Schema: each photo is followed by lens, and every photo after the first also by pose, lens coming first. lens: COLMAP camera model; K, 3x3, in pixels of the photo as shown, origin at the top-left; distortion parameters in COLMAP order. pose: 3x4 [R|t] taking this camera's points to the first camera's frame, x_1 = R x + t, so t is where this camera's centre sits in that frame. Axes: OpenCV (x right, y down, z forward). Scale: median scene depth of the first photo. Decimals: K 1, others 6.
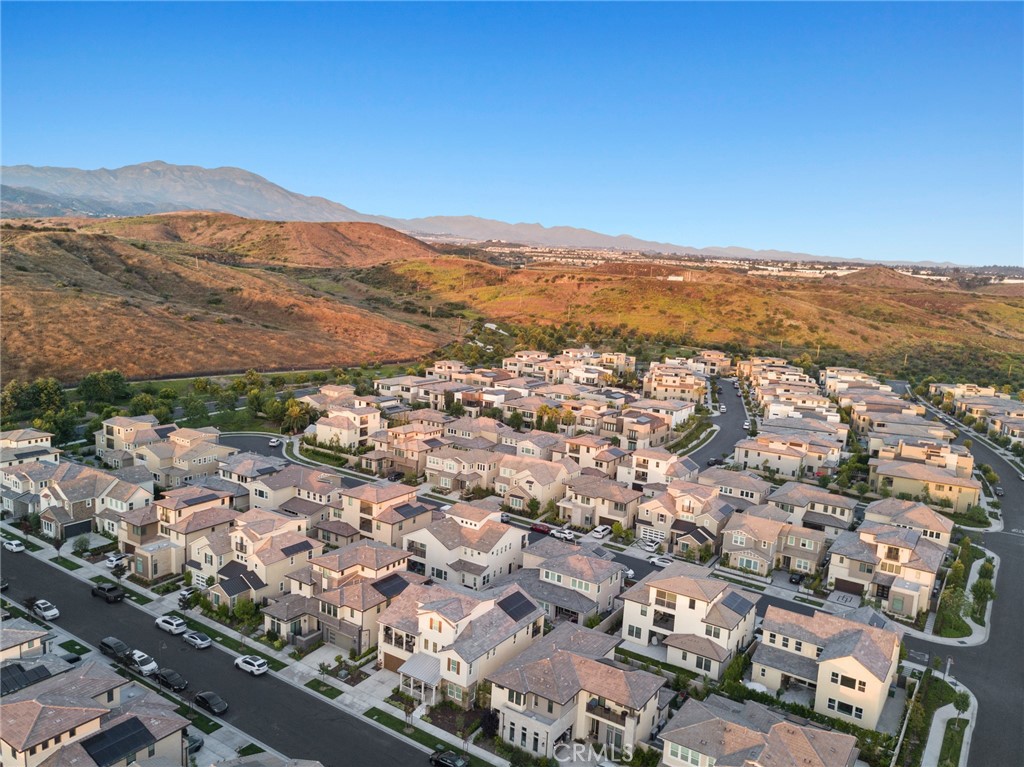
lens RADIAL K [[801.2, 0, 512.0], [0, 801.2, 383.5], [0, 0, 1]] dist [0.019650, 0.008611]
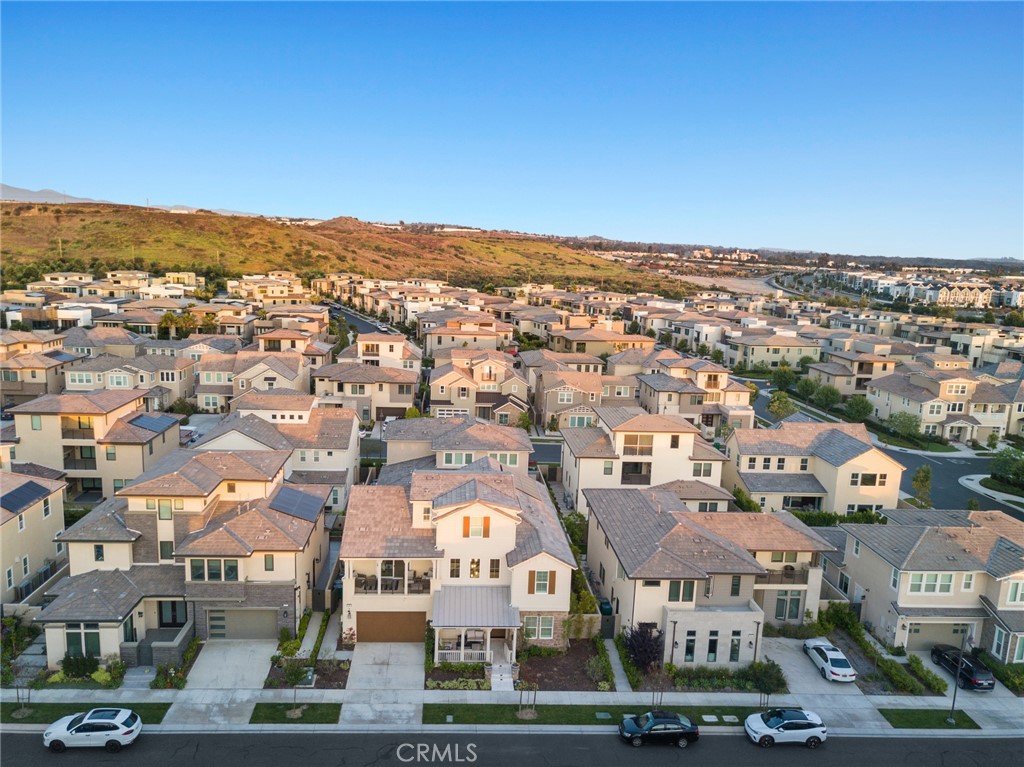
lens RADIAL K [[801.2, 0, 512.0], [0, 801.2, 383.5], [0, 0, 1]] dist [0.019650, 0.008611]
pose [[0.795118, -0.130498, 0.592247, -0.267467], [0.102380, 0.991441, 0.081008, 0.110268], [-0.597750, -0.003776, 0.801674, 0.372996]]
